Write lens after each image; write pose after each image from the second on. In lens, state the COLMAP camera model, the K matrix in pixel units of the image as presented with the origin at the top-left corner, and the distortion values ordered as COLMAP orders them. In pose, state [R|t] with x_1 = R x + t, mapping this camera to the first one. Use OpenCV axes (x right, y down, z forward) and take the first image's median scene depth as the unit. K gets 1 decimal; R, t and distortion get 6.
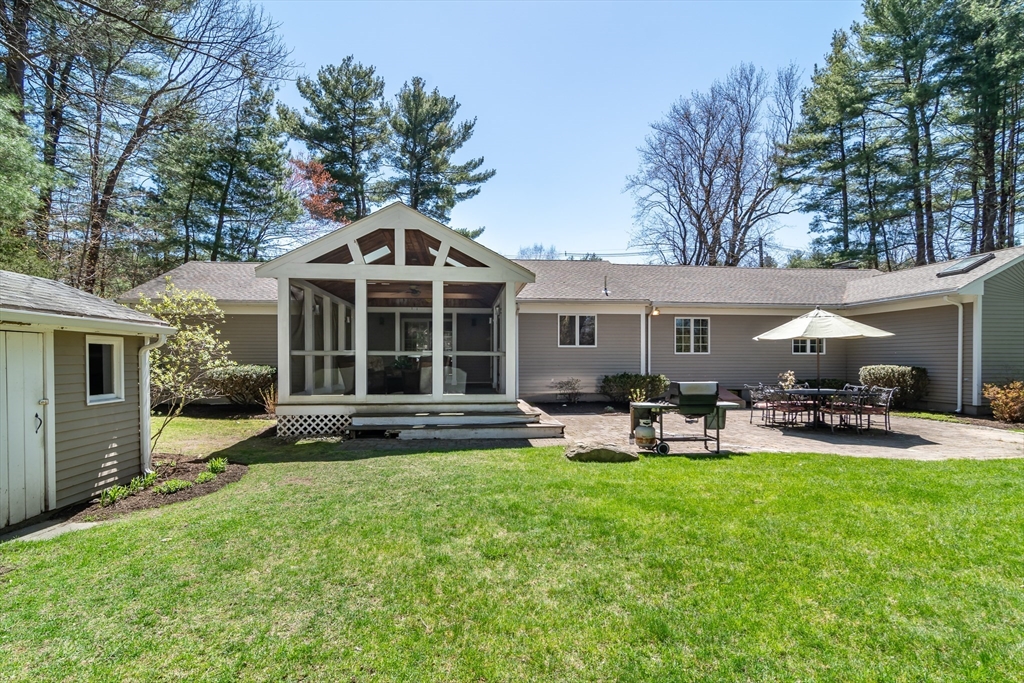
lens RADIAL K [[492.3, 0, 513.5], [0, 492.3, 362.6], [0, 0, 1]] dist [0.001692, 0.000132]
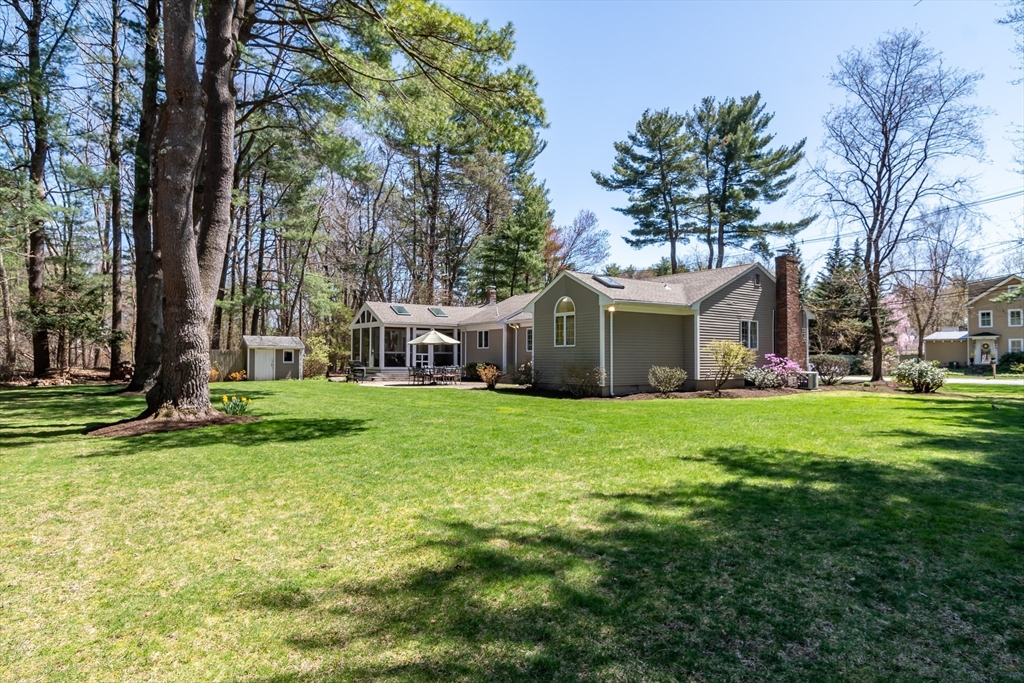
lens RADIAL K [[616.1, 0, 512.0], [0, 616.1, 341.5], [0, 0, 1]] dist [-0.001060, -0.001054]
pose [[0.489901, -0.027599, -0.871341, 2.051783], [-0.013449, 0.999141, -0.039209, 0.028735], [0.871674, 0.030927, 0.489109, -0.027584]]
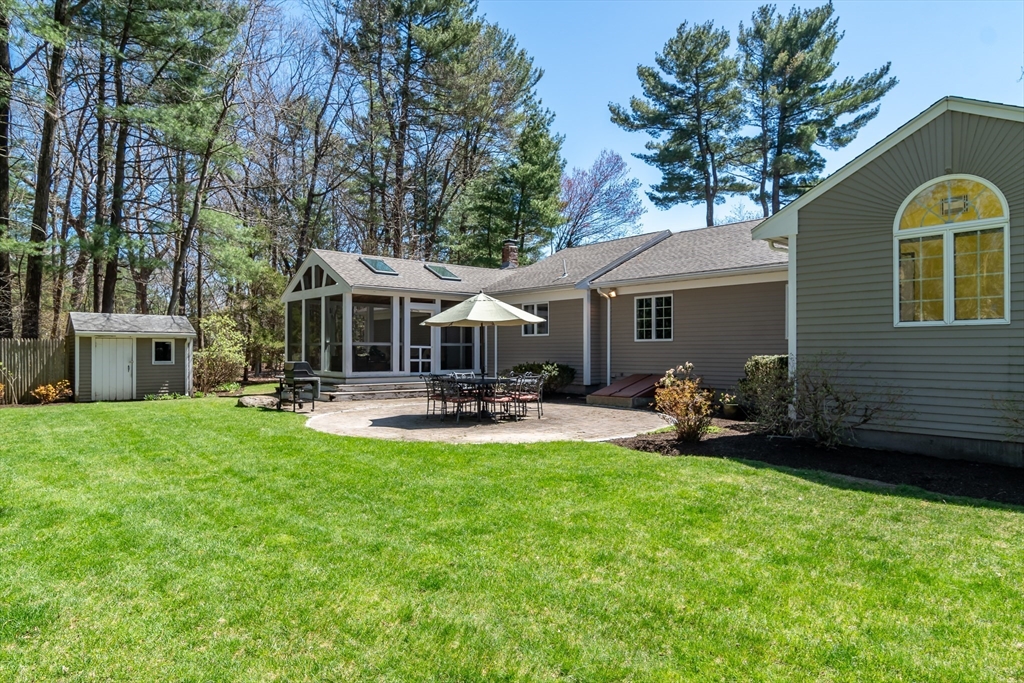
lens RADIAL K [[616.1, 0, 512.0], [0, 616.1, 341.5], [0, 0, 1]] dist [-0.001060, -0.001054]
pose [[0.576382, -0.016143, -0.817021, 1.056191], [-0.007255, 0.999664, -0.024870, 0.010306], [0.817148, 0.020262, 0.576071, 0.226202]]
